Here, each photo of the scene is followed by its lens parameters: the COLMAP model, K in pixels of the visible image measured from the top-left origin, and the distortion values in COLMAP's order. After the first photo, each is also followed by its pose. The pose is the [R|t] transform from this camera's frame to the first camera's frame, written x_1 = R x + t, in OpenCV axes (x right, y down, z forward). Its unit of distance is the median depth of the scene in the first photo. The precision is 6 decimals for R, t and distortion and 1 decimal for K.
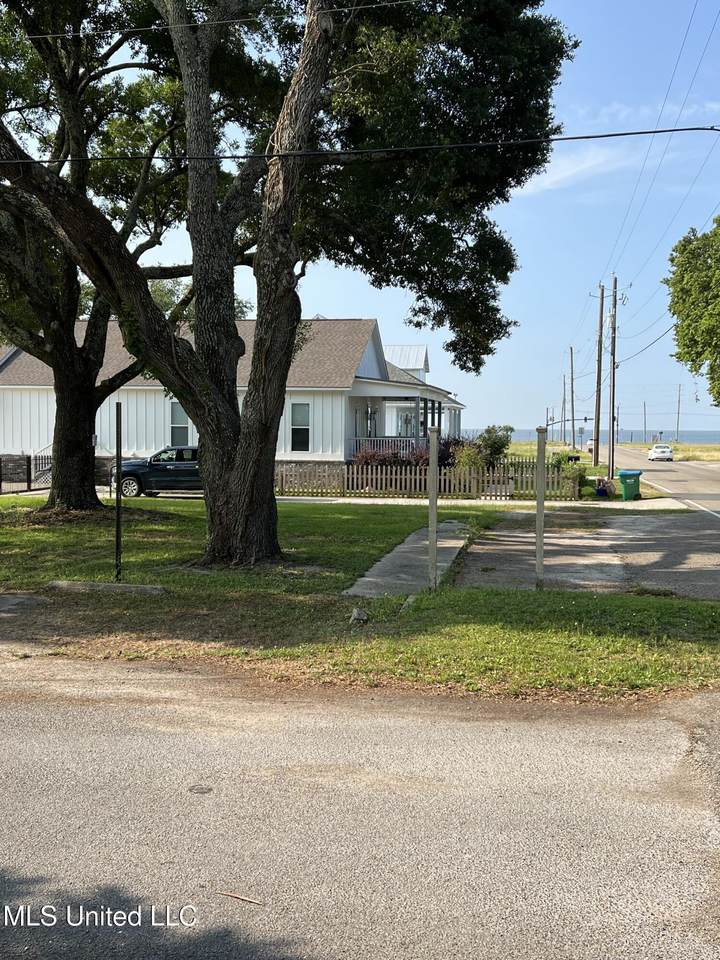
lens RADIAL K [[1028.2, 0, 358.4], [0, 1028.2, 479.1], [0, 0, 1]] dist [0.007019, 0.000000]
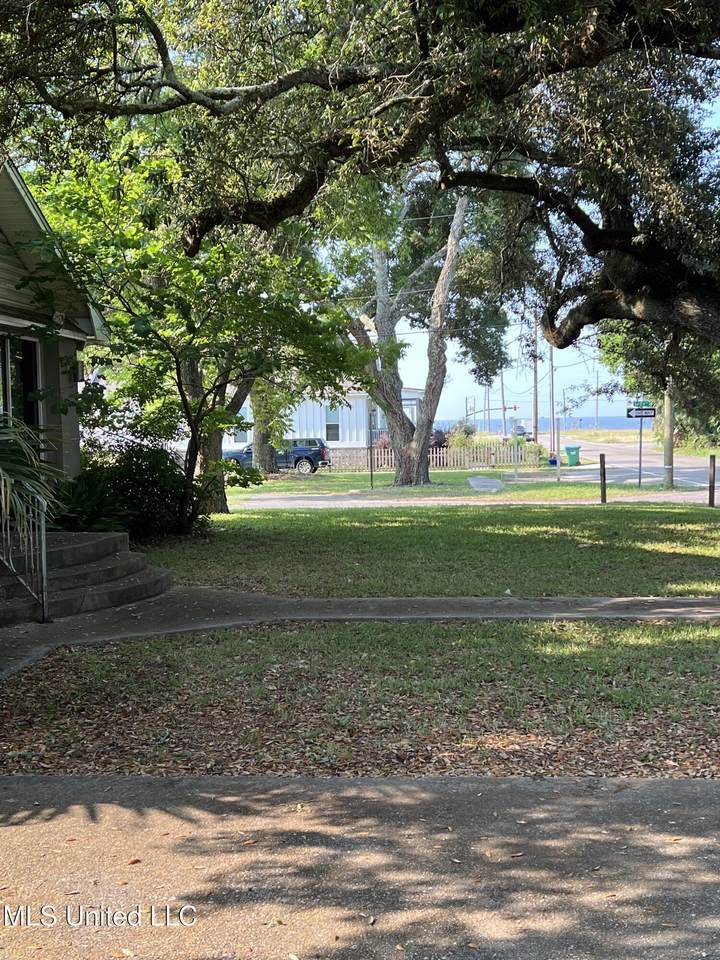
lens RADIAL K [[1179.4, 0, 360.8], [0, 1179.4, 479.8], [0, 0, 1]] dist [-0.011755, 0.000000]
pose [[0.993971, -0.036503, 0.103387, -0.208707], [0.036601, 0.999329, 0.000952, 0.027554], [-0.103352, 0.002838, 0.994641, -0.629008]]
